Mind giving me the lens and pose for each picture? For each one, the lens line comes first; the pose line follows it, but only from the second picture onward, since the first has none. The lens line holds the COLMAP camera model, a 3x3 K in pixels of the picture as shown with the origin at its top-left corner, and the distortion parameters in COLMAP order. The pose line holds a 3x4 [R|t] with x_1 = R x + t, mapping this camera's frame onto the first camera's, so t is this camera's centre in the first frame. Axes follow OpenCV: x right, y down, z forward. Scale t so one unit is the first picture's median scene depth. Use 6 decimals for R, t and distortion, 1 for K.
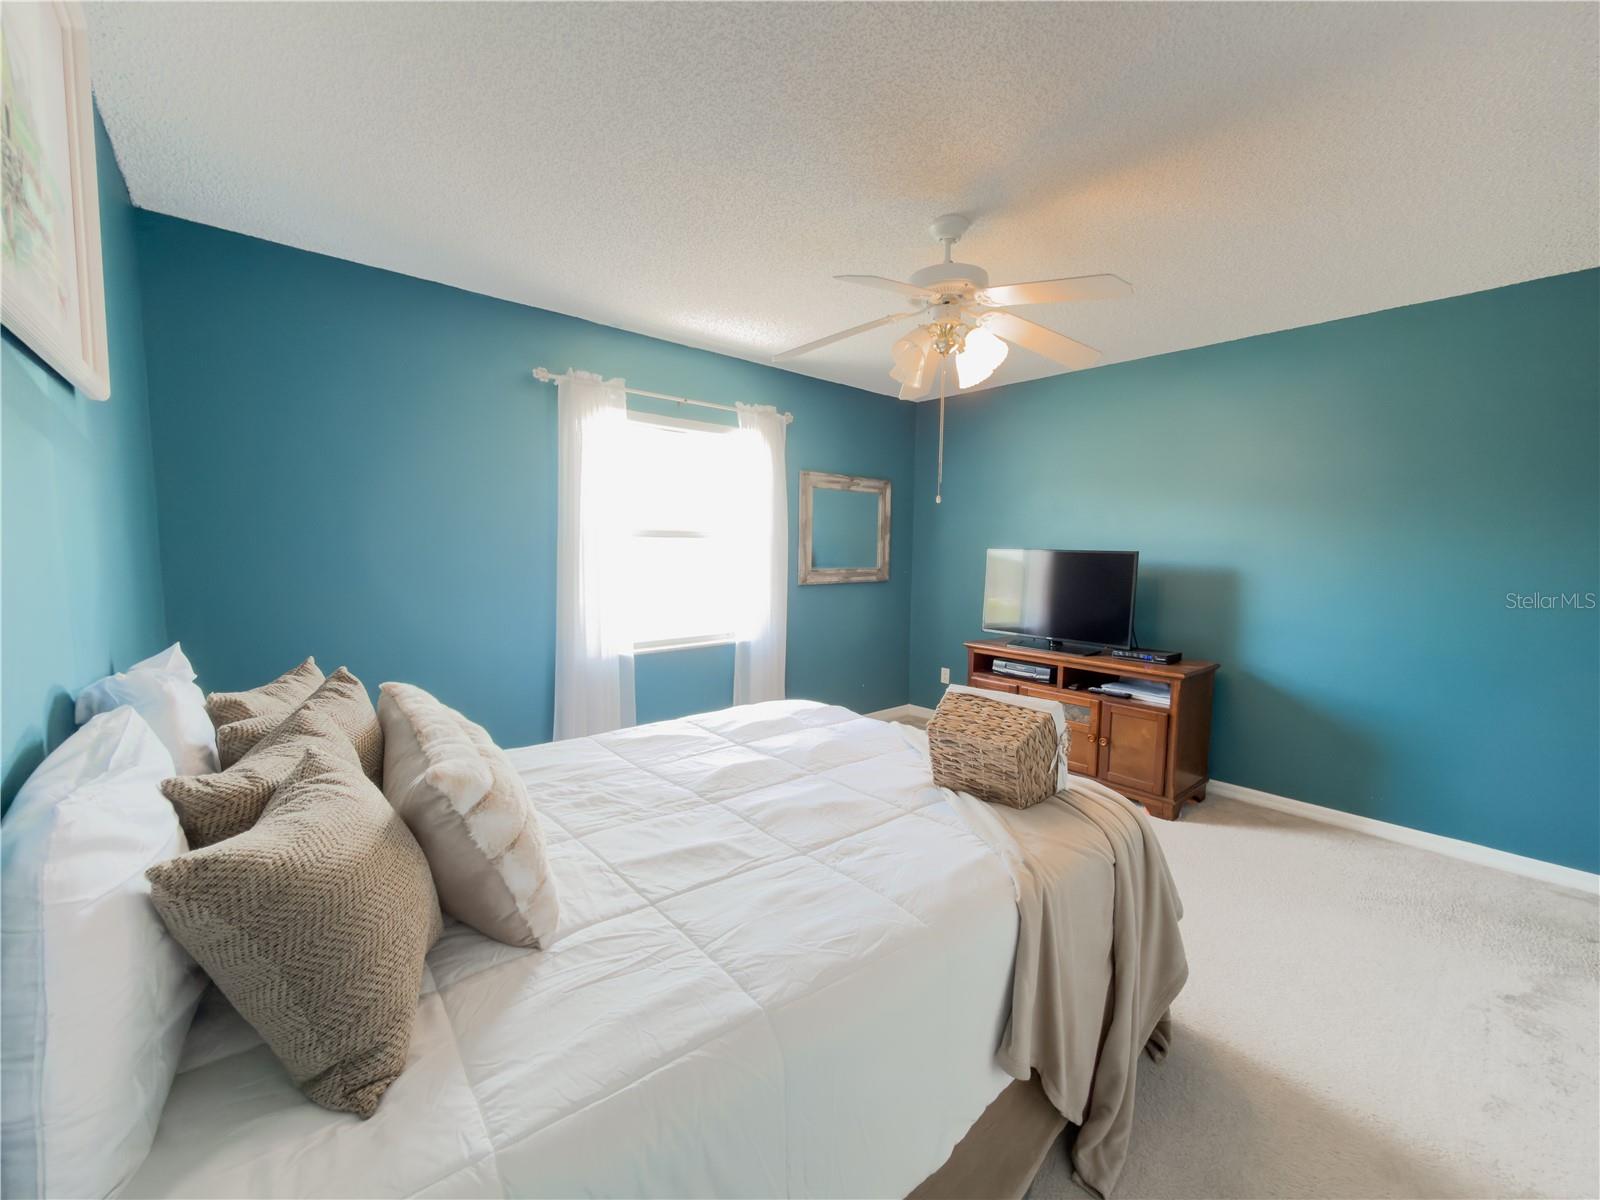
lens RADIAL K [[639.2, 0, 800.0], [0, 639.2, 600.0], [0, 0, 1]] dist [0.000690, 0.000442]
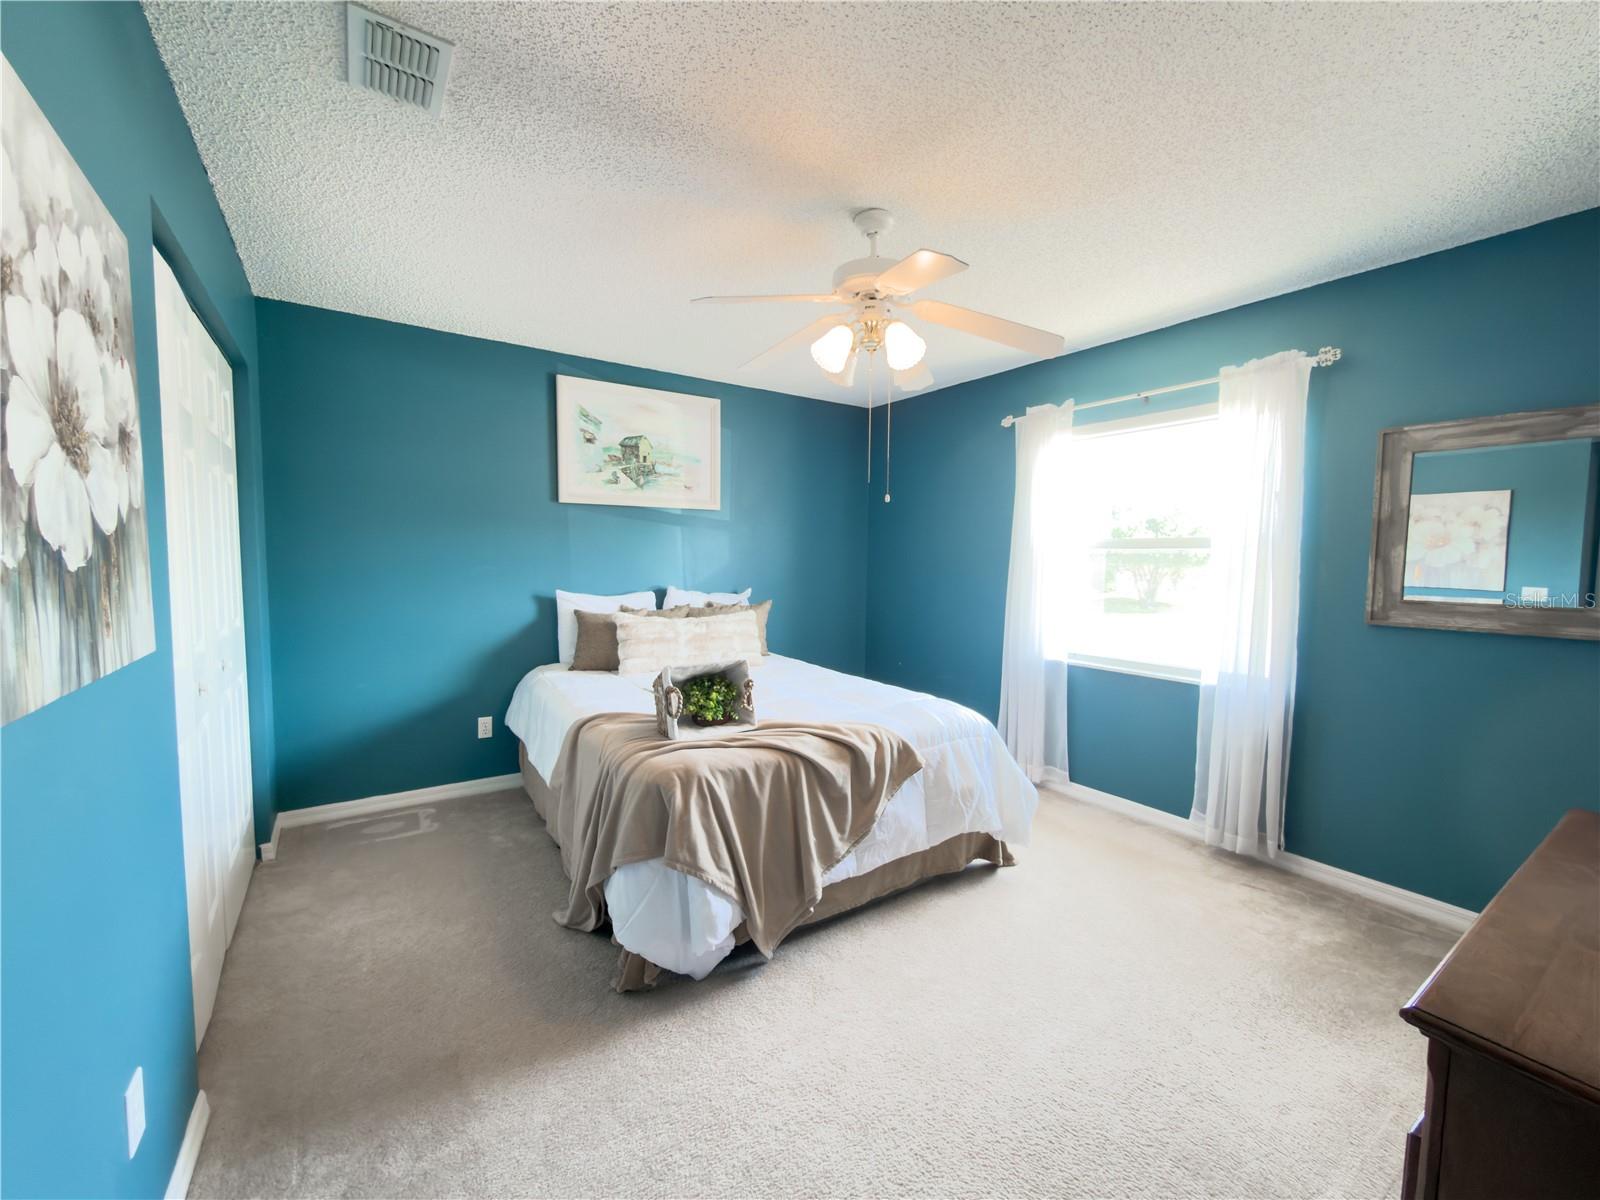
lens RADIAL K [[639.2, 0, 800.0], [0, 639.2, 600.0], [0, 0, 1]] dist [0.000690, 0.000442]
pose [[-0.126208, 0.054174, -0.990524, 0.805856], [-0.100895, 0.992629, 0.067145, -0.041105], [0.986860, 0.108413, -0.119811, 0.690821]]
